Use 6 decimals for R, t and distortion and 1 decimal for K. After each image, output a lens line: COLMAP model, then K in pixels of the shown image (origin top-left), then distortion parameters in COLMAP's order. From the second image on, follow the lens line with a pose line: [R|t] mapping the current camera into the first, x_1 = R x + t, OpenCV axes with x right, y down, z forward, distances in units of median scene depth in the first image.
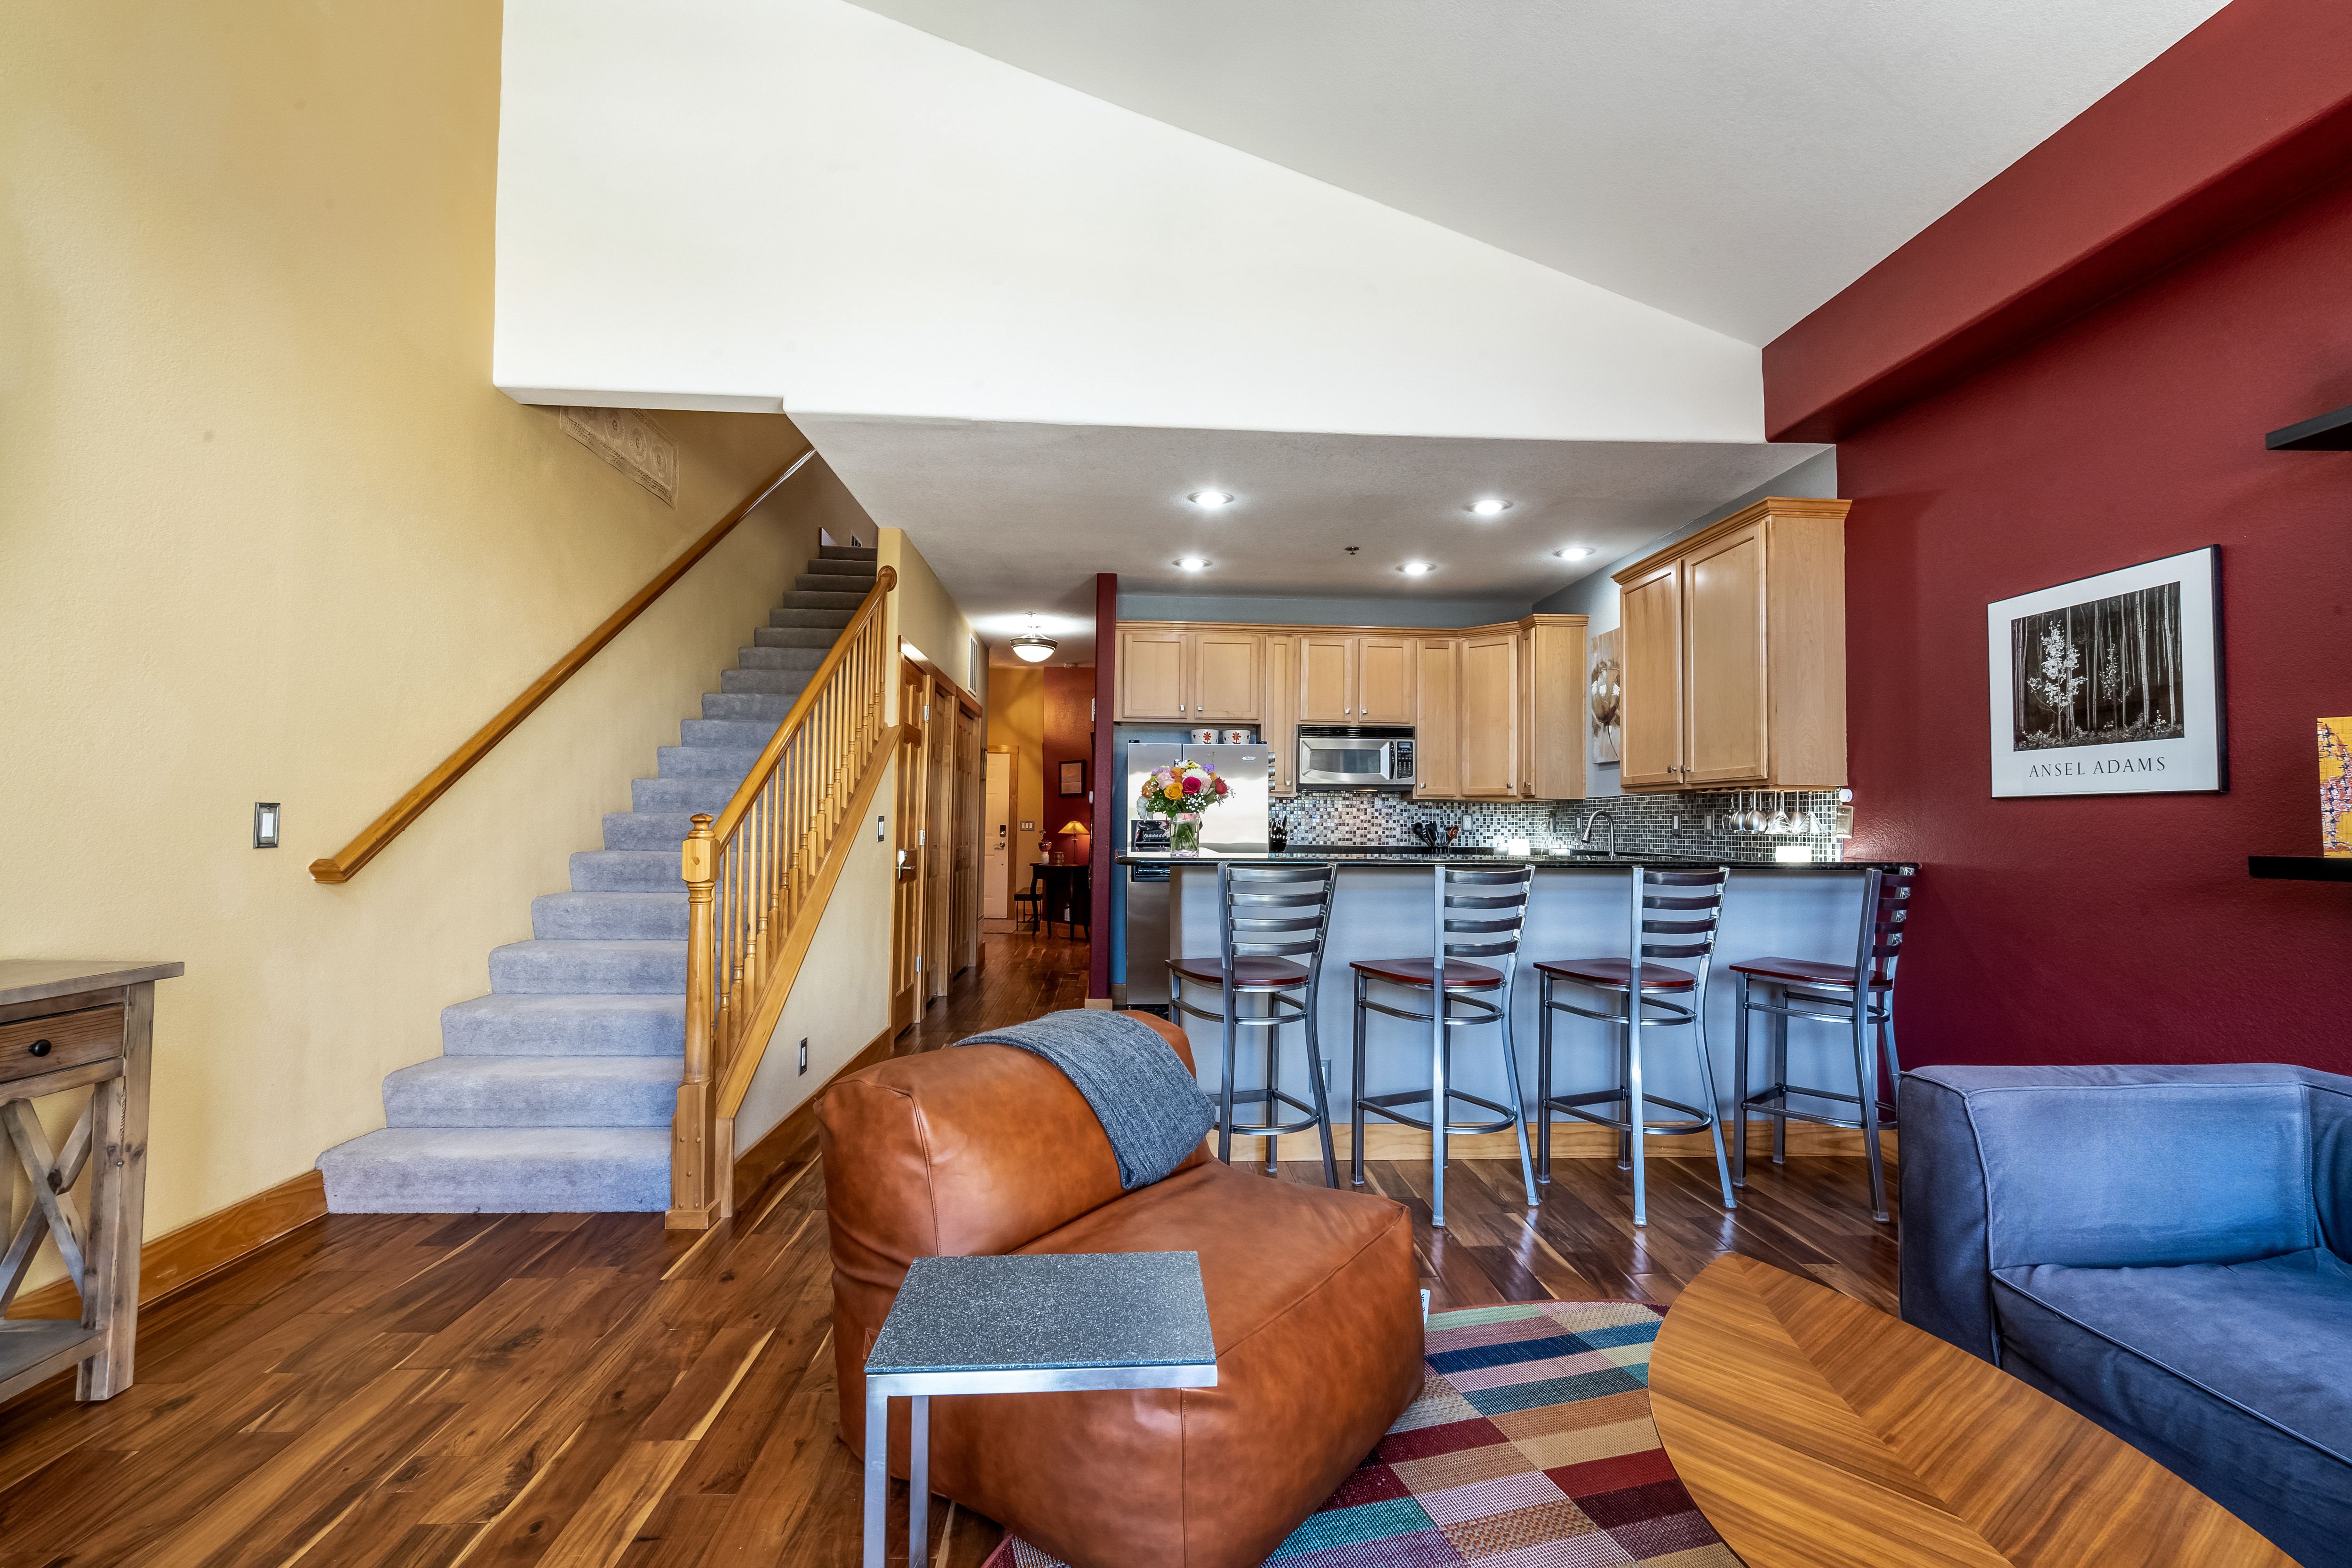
lens RADIAL K [[1072.4, 0, 1190.6], [0, 1072.4, 798.6], [0, 0, 1]] dist [-0.001209, 0.001277]
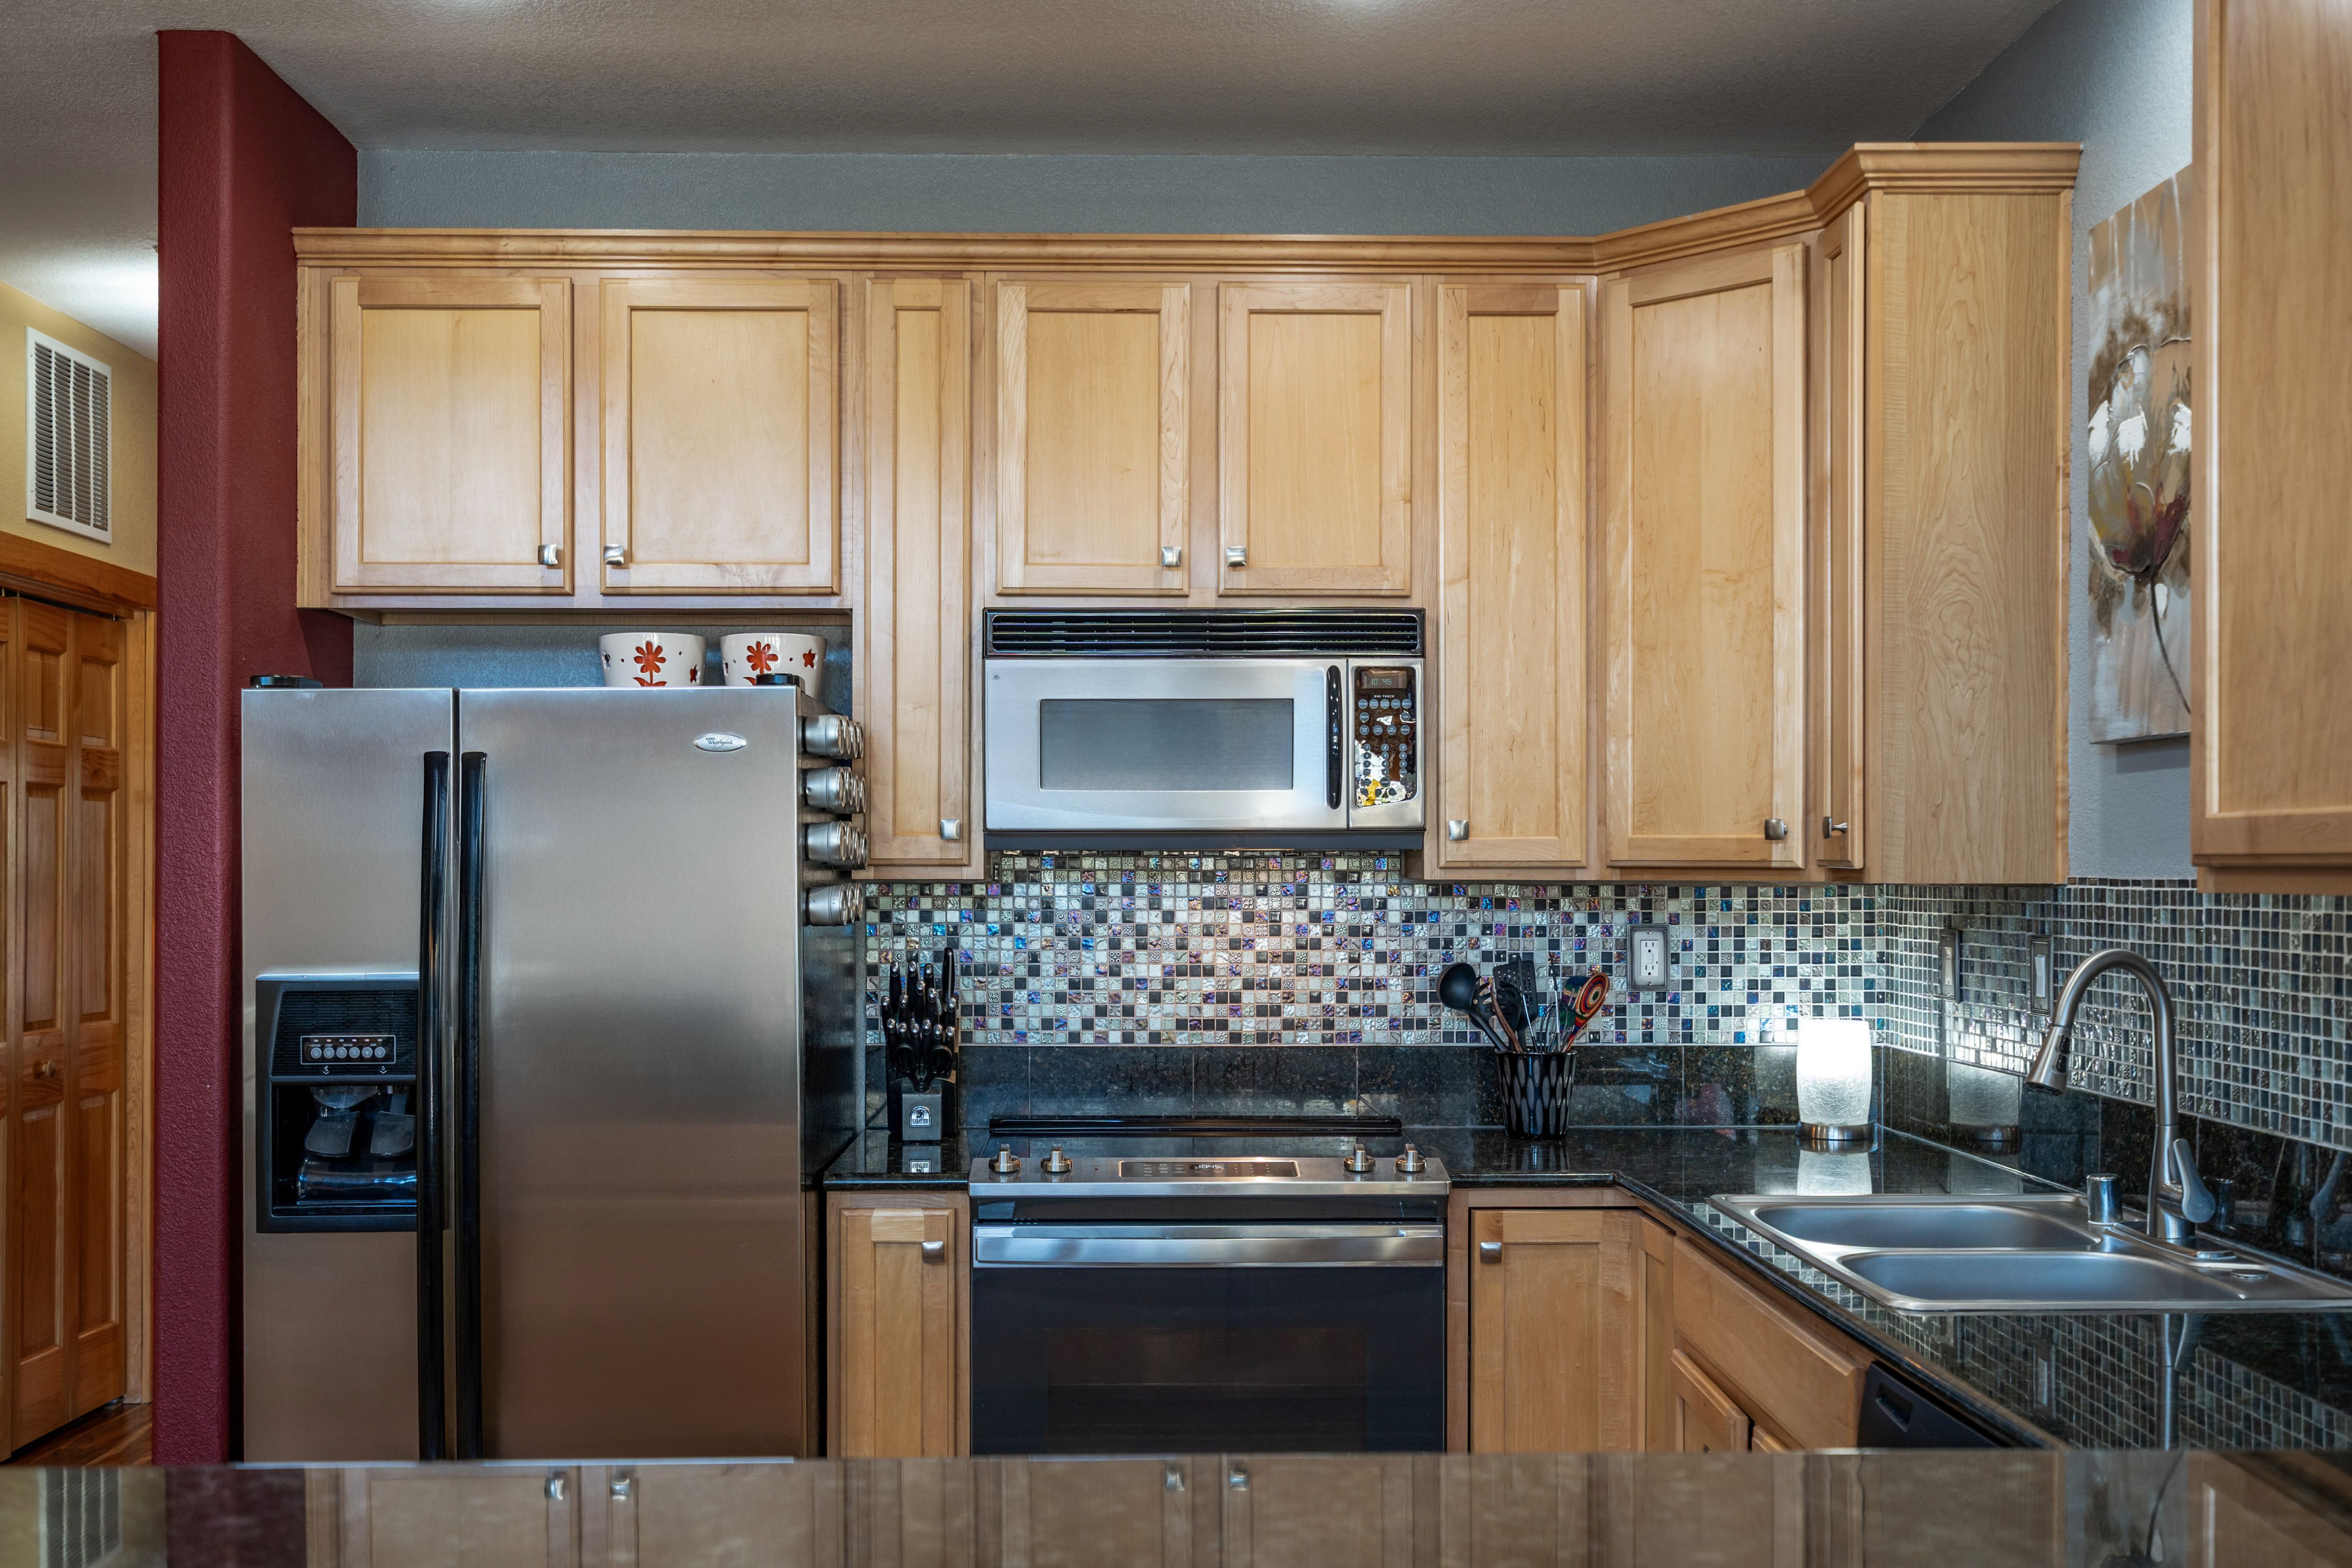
lens RADIAL K [[2345.6, 0, 1178.9], [0, 2345.6, 870.8], [0, 0, 1]] dist [0.009191, 0.005580]
pose [[0.998862, -0.011053, -0.046392, 0.235952], [0.012324, 0.999554, 0.027215, -0.025792], [0.046070, -0.027756, 0.998553, 0.560074]]
